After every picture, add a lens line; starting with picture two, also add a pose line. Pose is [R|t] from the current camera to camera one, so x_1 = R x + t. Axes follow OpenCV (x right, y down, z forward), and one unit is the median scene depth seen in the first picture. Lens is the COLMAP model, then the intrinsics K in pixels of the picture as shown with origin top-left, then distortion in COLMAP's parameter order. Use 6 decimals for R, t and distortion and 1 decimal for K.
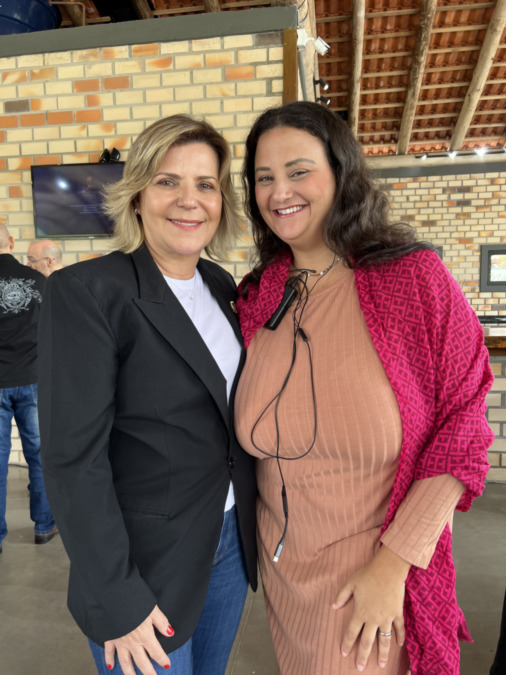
lens RADIAL K [[506.8, 0, 248.2], [0, 506.8, 328.8], [0, 0, 1]] dist [0.058111, -0.064911]
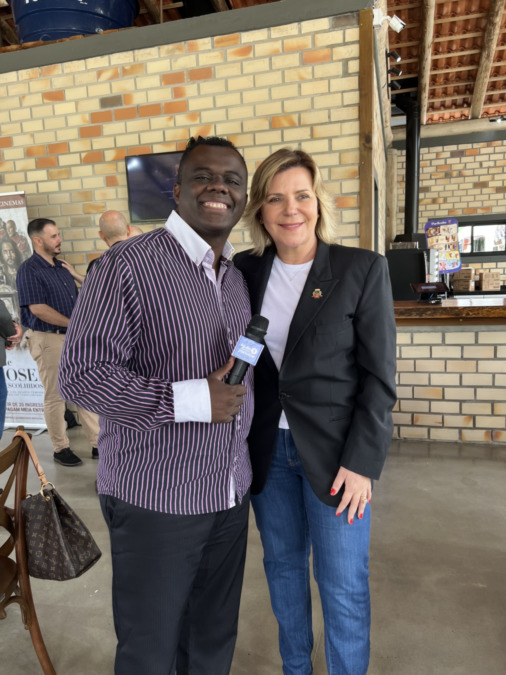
lens RADIAL K [[506.8, 0, 250.6], [0, 506.8, 330.7], [0, 0, 1]] dist [0.058111, -0.064911]
pose [[0.993386, -0.010608, -0.114332, -0.034953], [0.016790, 0.998440, 0.053250, 0.001604], [0.113589, -0.054817, 0.992014, -0.079427]]
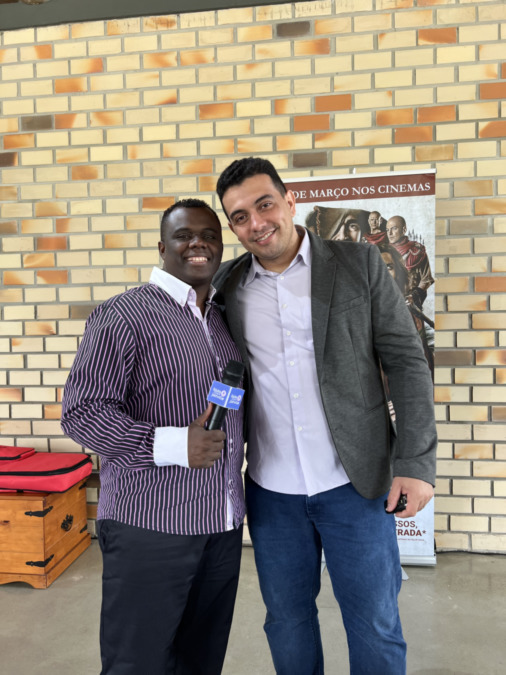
lens RADIAL K [[506.8, 0, 244.5], [0, 506.8, 339.8], [0, 0, 1]] dist [0.058111, -0.064911]
pose [[0.999452, 0.001667, 0.033057, -0.895881], [-0.000204, 0.999023, -0.044196, 0.005205], [-0.033098, 0.044165, 0.998476, 0.320590]]
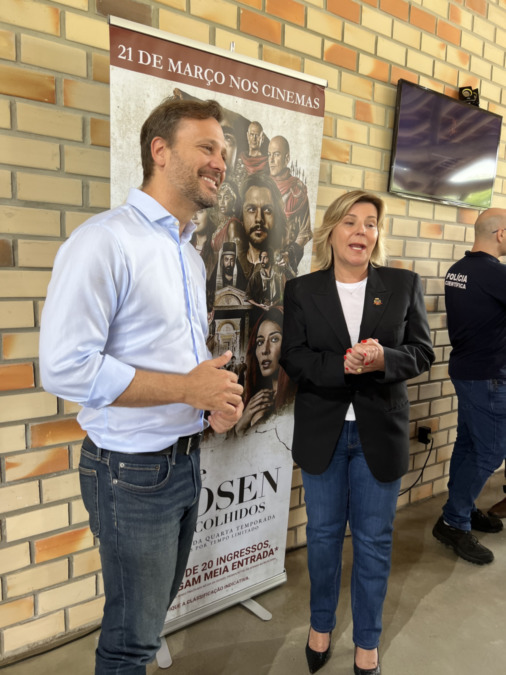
lens RADIAL K [[506.8, 0, 257.3], [0, 506.8, 337.2], [0, 0, 1]] dist [0.058111, -0.064911]
pose [[0.710401, -0.052156, 0.701862, -1.027232], [0.011480, 0.997976, 0.062541, -0.032334], [-0.703704, -0.036371, 0.709562, 0.650654]]
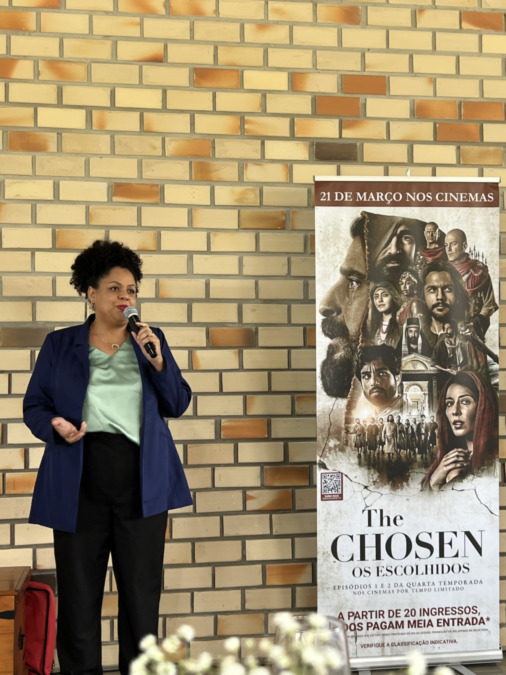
lens RADIAL K [[922.5, 0, 248.9], [0, 922.5, 342.8], [0, 0, 1]] dist [0.078482, 0.000000]
pose [[0.953257, 0.028138, 0.300849, -1.195667], [0.012576, 0.991097, -0.132544, 0.070071], [-0.301900, 0.130132, 0.944416, 0.095589]]
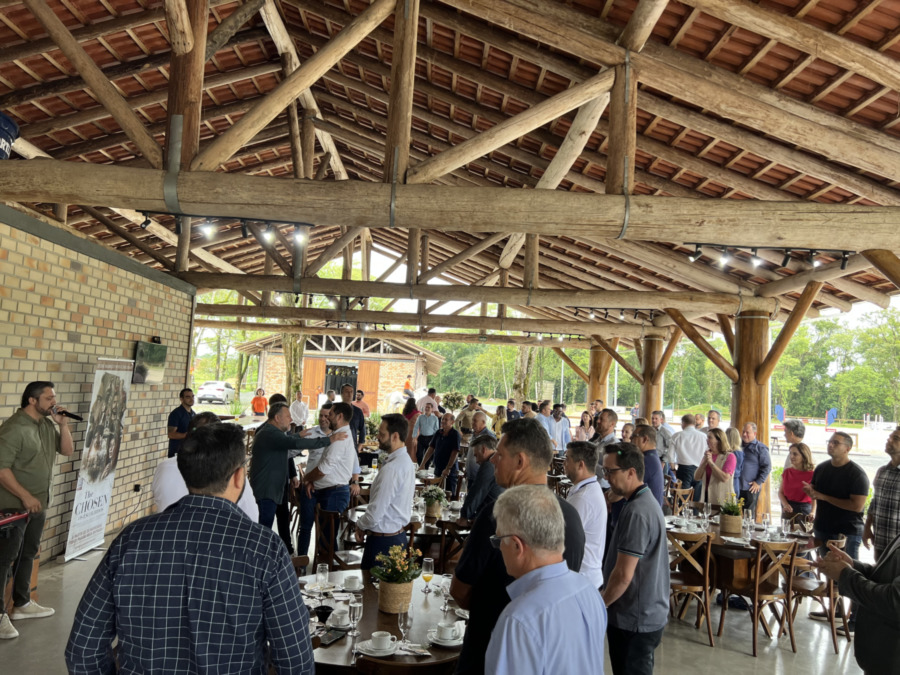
lens RADIAL K [[675.7, 0, 453.3], [0, 675.7, 335.5], [0, 0, 1]] dist [0.058111, -0.064911]
pose [[-0.189927, 0.082349, 0.978339, -2.792569], [0.018923, 0.996598, -0.080212, -0.135871], [-0.981616, 0.003279, -0.190839, 0.413515]]
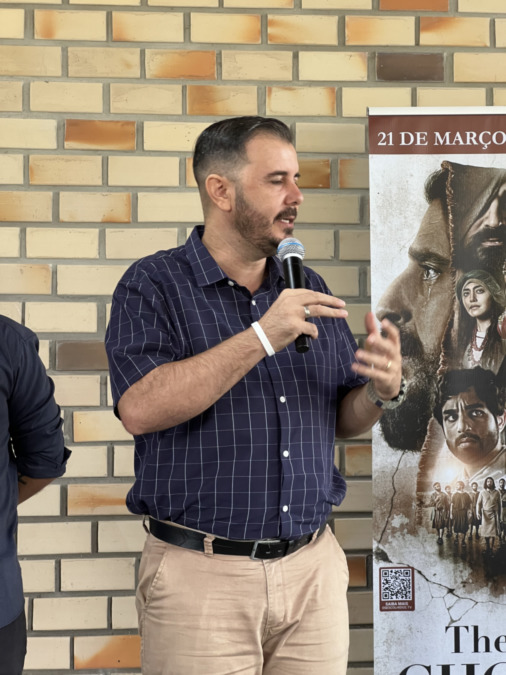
lens RADIAL K [[1506.1, 0, 250.1], [0, 1506.1, 323.3], [0, 0, 1]] dist [0.121619, 0.000000]
pose [[0.971871, 0.032847, 0.233211, -1.155140], [0.002946, 0.988454, -0.151495, 0.069335], [-0.235494, 0.147921, 0.960553, 0.019720]]
